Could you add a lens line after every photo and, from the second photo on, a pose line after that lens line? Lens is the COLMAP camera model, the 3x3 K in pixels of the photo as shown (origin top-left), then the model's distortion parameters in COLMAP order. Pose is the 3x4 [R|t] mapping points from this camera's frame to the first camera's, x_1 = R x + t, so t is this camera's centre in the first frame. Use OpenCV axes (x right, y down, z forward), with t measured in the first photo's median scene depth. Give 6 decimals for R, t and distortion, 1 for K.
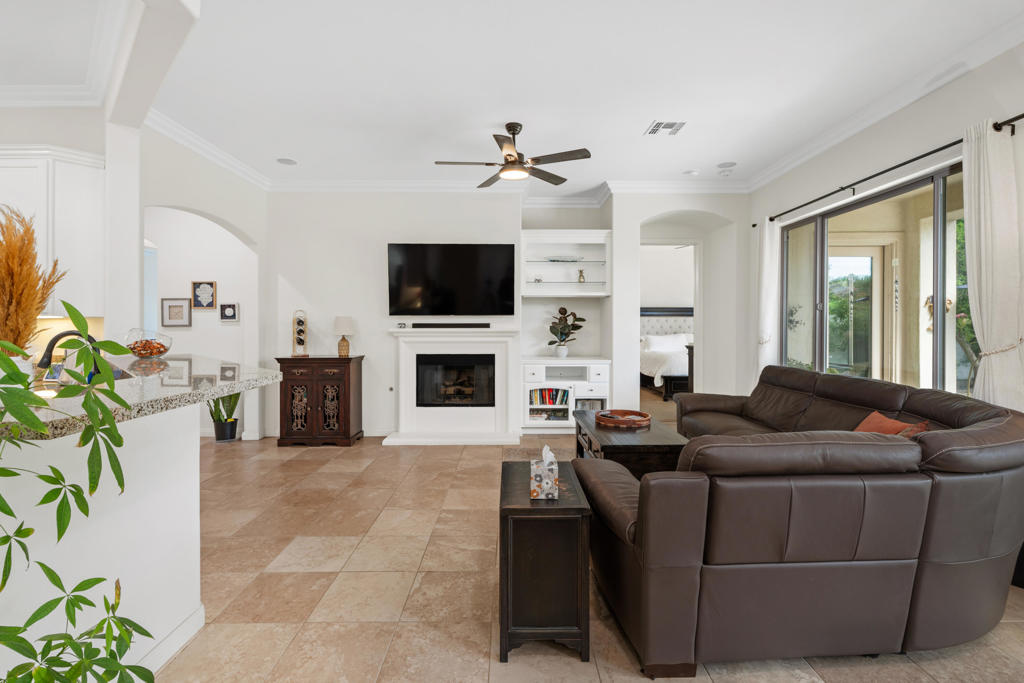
lens RADIAL K [[469.3, 0, 518.1], [0, 469.3, 325.3], [0, 0, 1]] dist [0.003446, 0.000370]
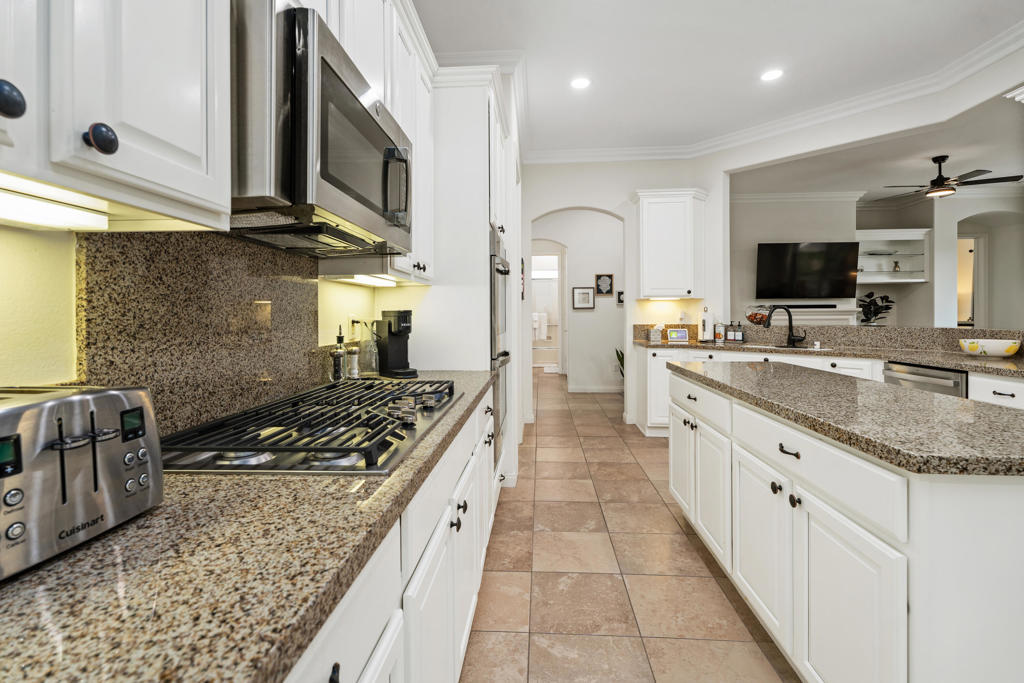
lens RADIAL K [[462.5, 0, 507.6], [0, 462.5, 322.9], [0, 0, 1]] dist [0.002981, 0.000796]
pose [[0.996619, -0.002257, -0.082126, -0.831268], [0.003913, 0.999792, 0.020011, 0.016012], [0.082064, -0.020265, 0.996421, -0.323184]]
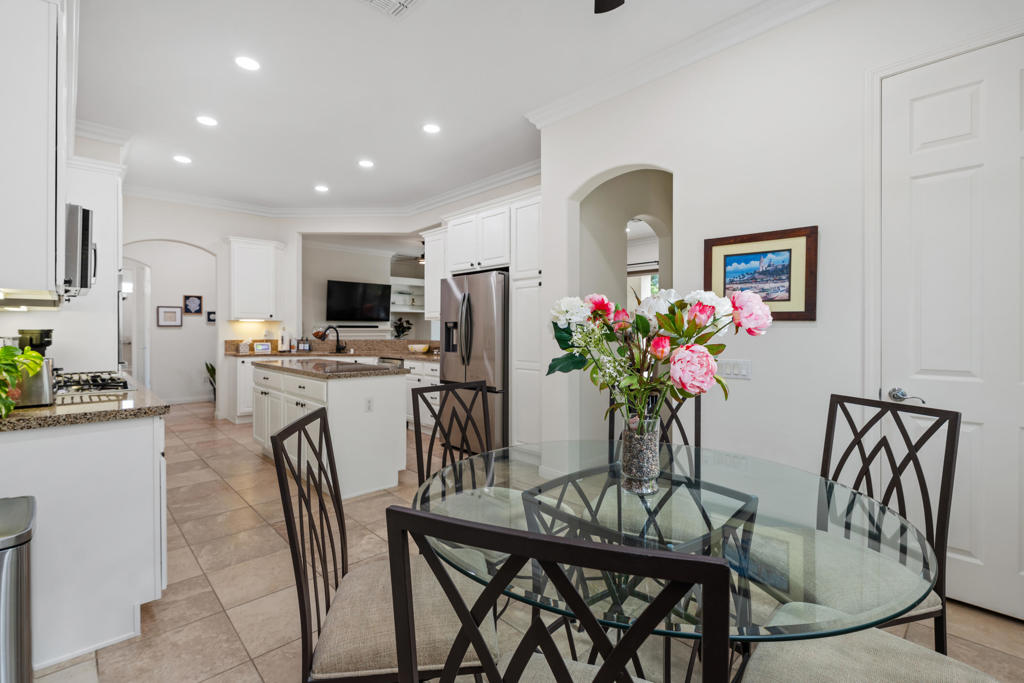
lens RADIAL K [[469.3, 0, 518.1], [0, 469.3, 325.3], [0, 0, 1]] dist [0.003446, 0.000370]
pose [[0.728461, 0.008650, 0.685033, -0.931271], [-0.002030, 0.999943, -0.010467, 0.012712], [-0.685085, 0.006234, 0.728437, -0.757533]]
